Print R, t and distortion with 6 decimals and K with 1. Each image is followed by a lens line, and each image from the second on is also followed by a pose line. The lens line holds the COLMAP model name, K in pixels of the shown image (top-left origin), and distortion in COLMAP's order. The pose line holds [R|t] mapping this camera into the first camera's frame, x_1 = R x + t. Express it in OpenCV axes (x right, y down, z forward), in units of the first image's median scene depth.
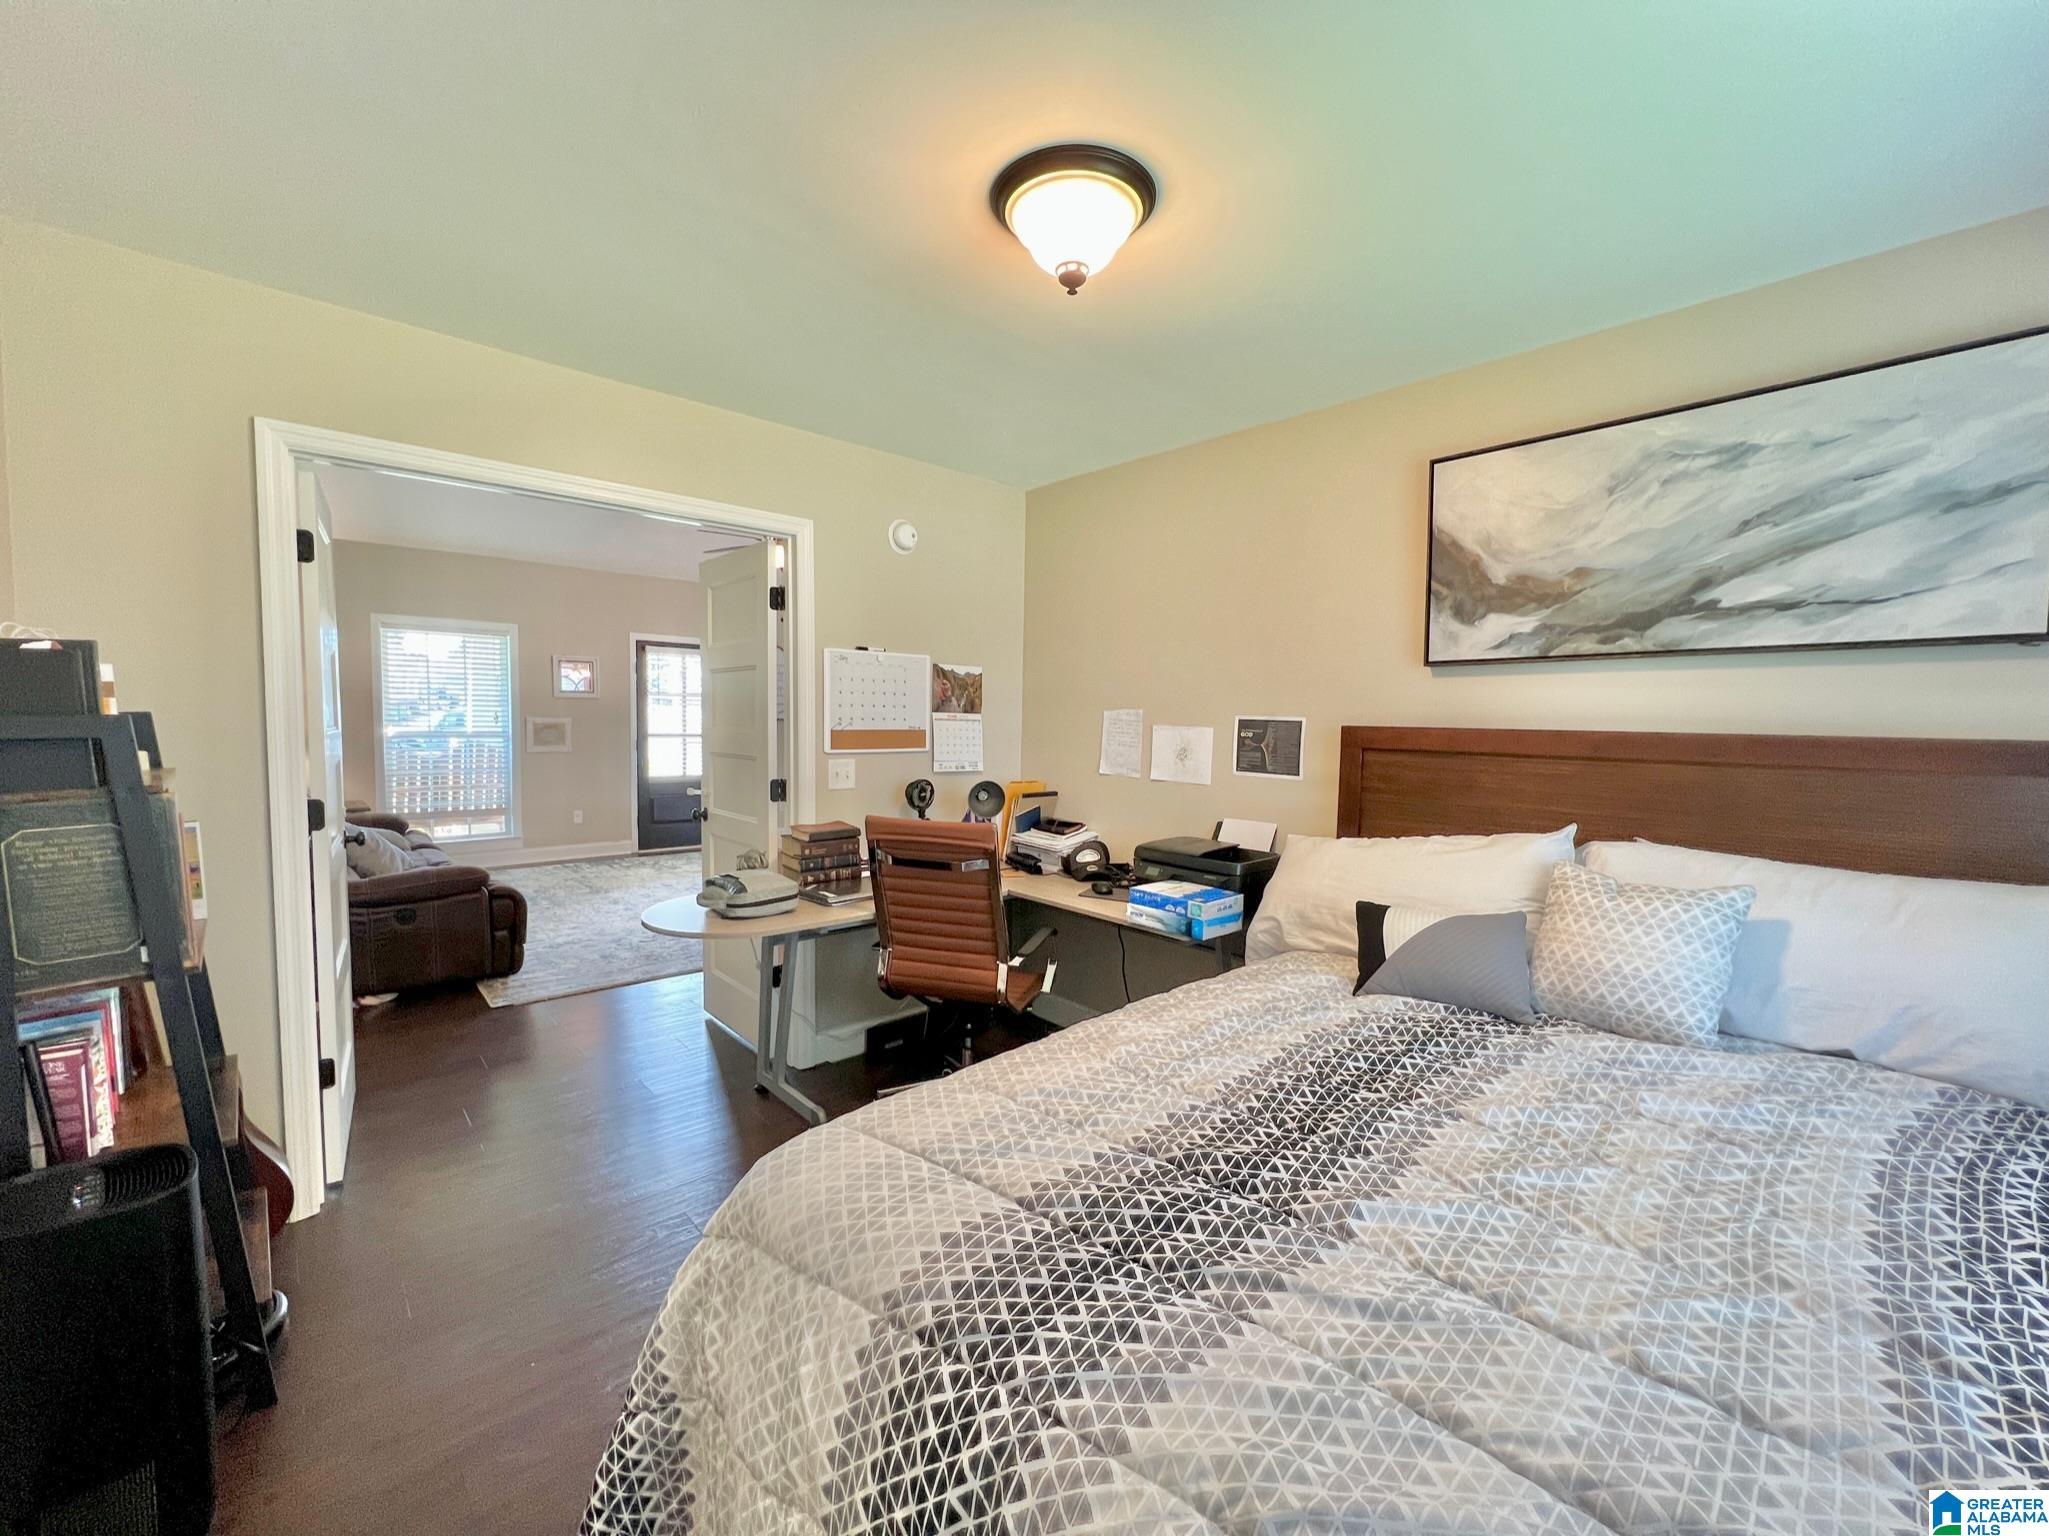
lens RADIAL K [[821.5, 0, 1018.8], [0, 821.5, 765.9], [0, 0, 1]] dist [0.000294, 0.000599]
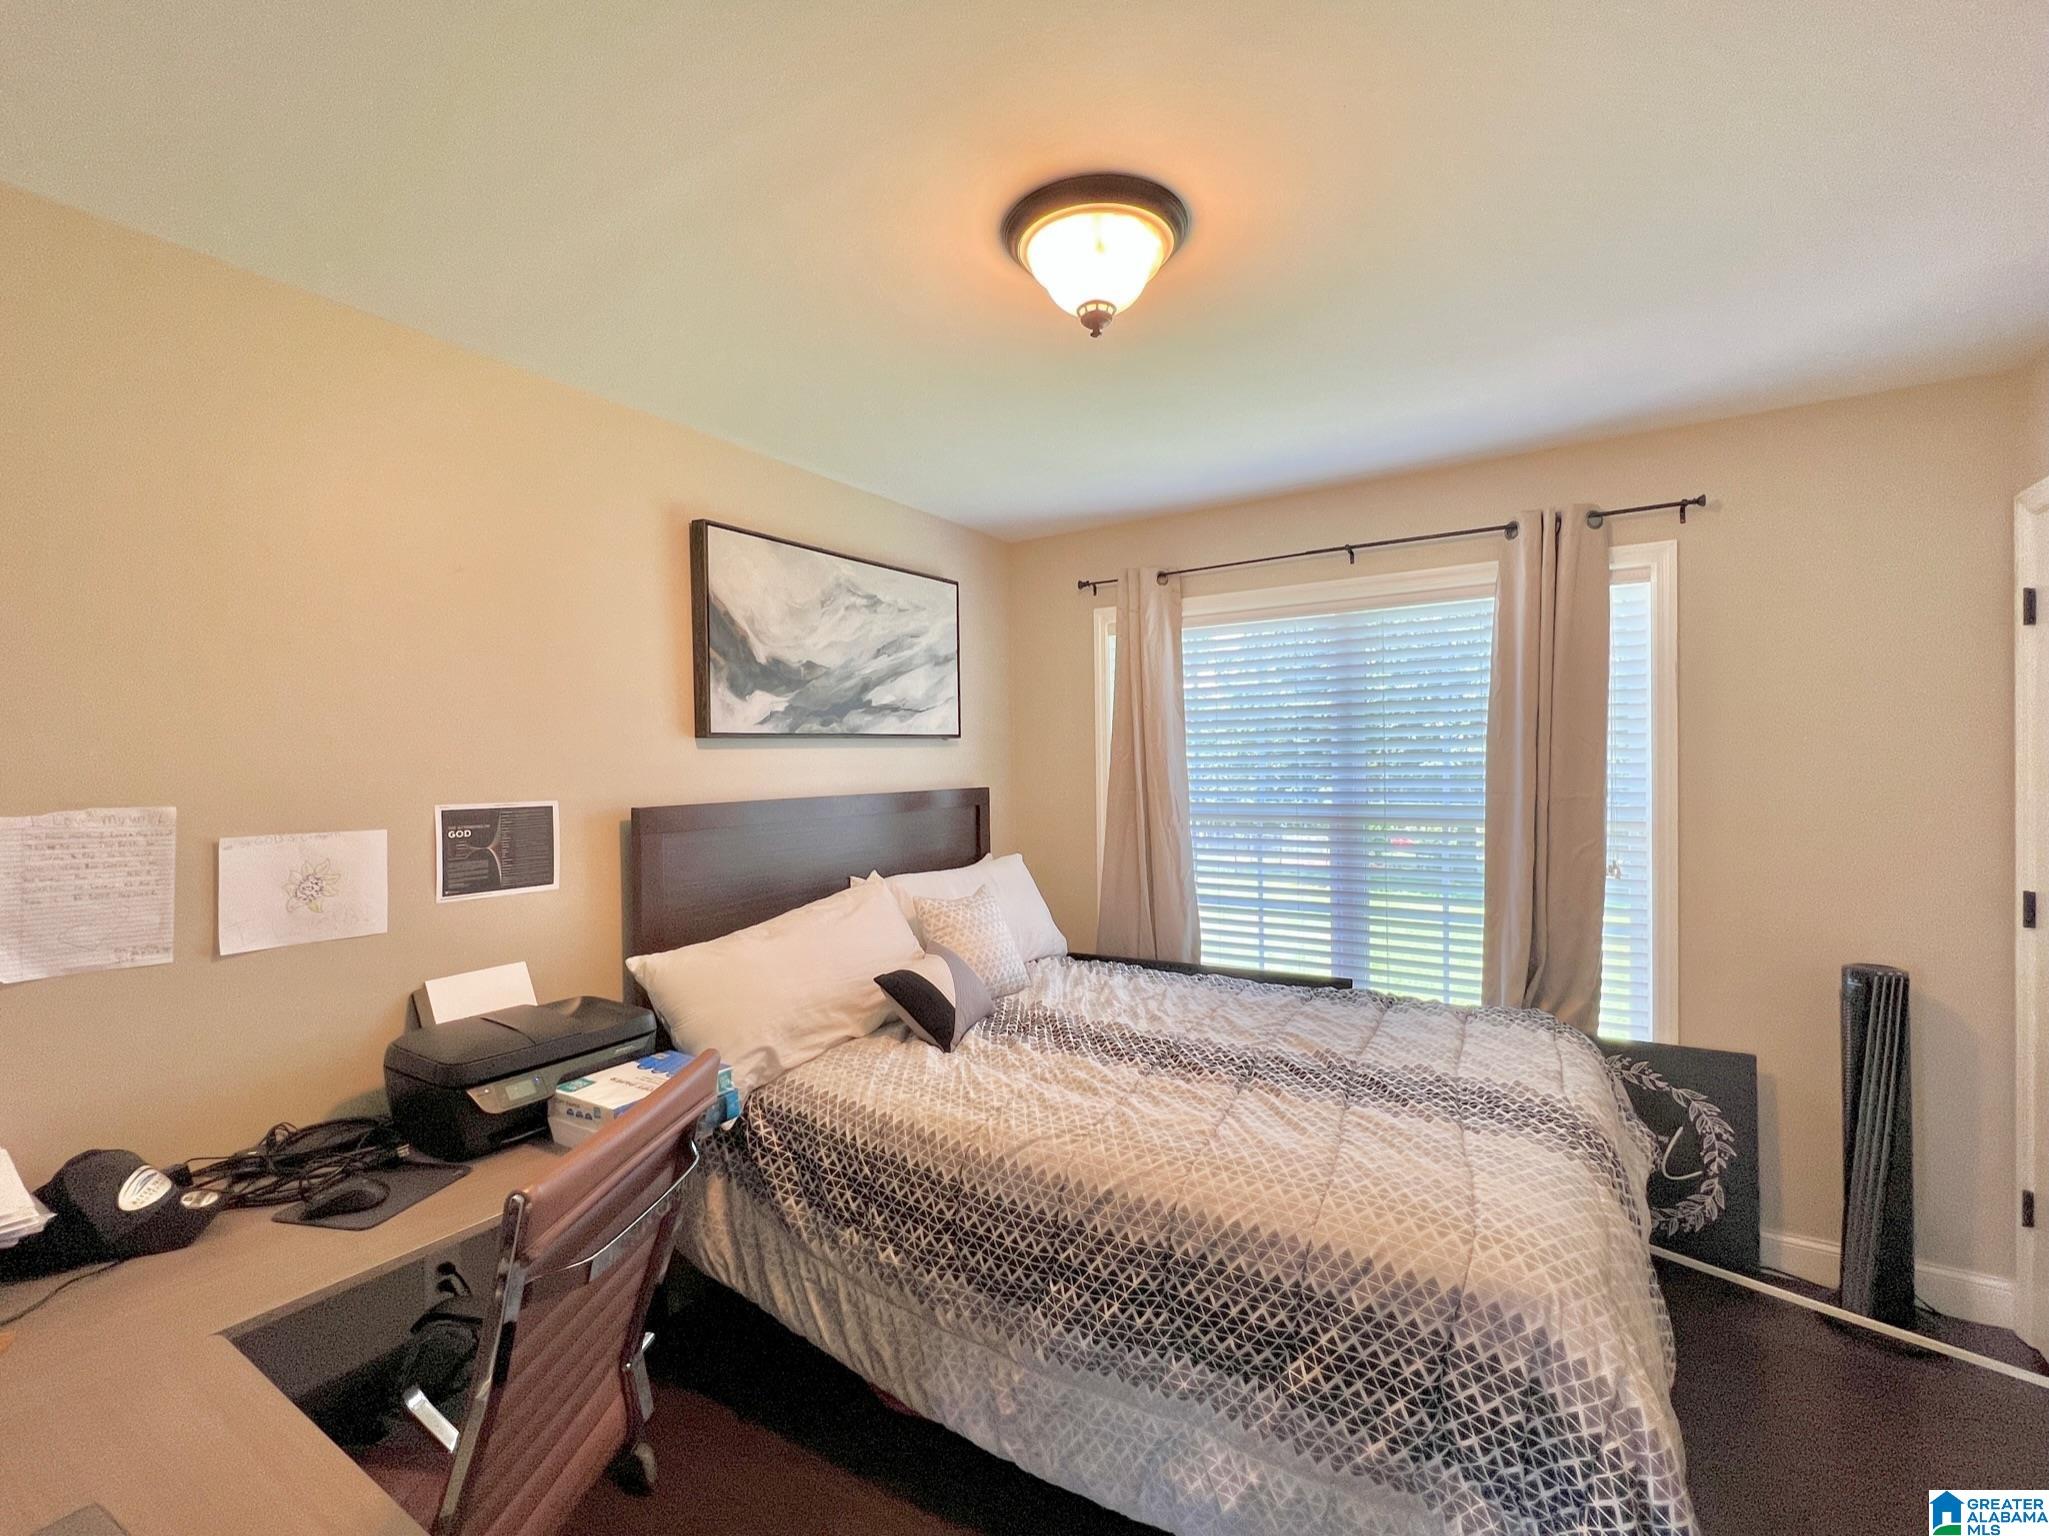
lens RADIAL K [[894.1, 0, 1019.1], [0, 894.1, 770.9], [0, 0, 1]] dist [0.000090, 0.000017]
pose [[-0.244944, -0.016393, 0.969399, -0.622167], [0.077853, 0.996296, 0.036520, -0.101697], [-0.966406, 0.084416, -0.242761, 0.988980]]
